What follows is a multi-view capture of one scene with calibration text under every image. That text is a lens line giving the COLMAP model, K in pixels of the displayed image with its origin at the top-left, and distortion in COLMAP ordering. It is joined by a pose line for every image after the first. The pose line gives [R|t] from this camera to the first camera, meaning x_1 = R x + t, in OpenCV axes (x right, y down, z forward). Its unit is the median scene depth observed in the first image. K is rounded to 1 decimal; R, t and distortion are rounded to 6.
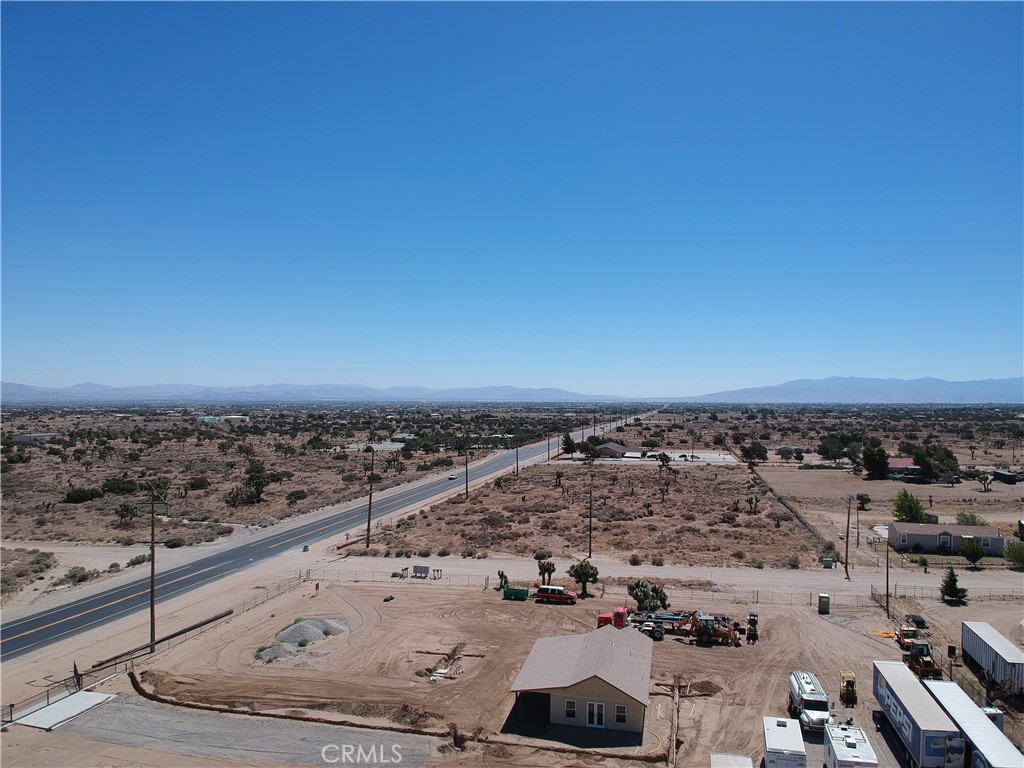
lens RADIAL K [[752.0, 0, 519.6], [0, 752.0, 383.2], [0, 0, 1]] dist [0.058869, -0.119384]
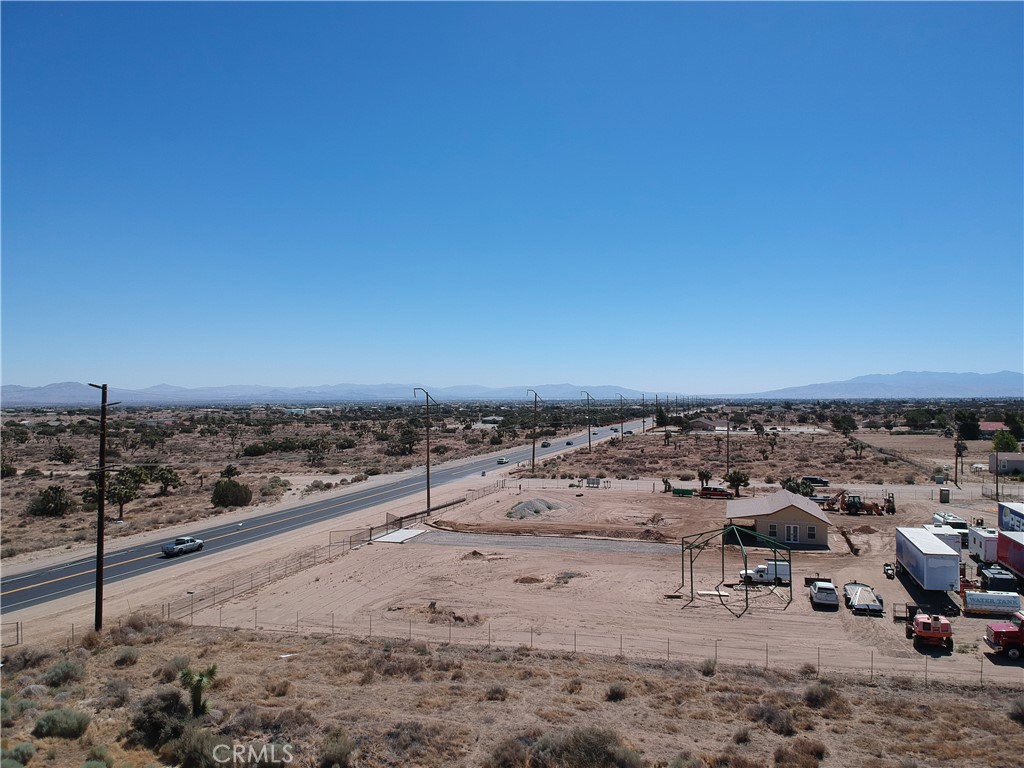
lens RADIAL K [[752.0, 0, 520.5], [0, 752.0, 386.2], [0, 0, 1]] dist [0.058869, -0.119384]
pose [[0.996999, -0.007920, -0.077006, -0.135342], [0.008394, 0.999948, 0.005830, 0.073291], [0.076955, -0.006459, 0.997014, -0.198368]]
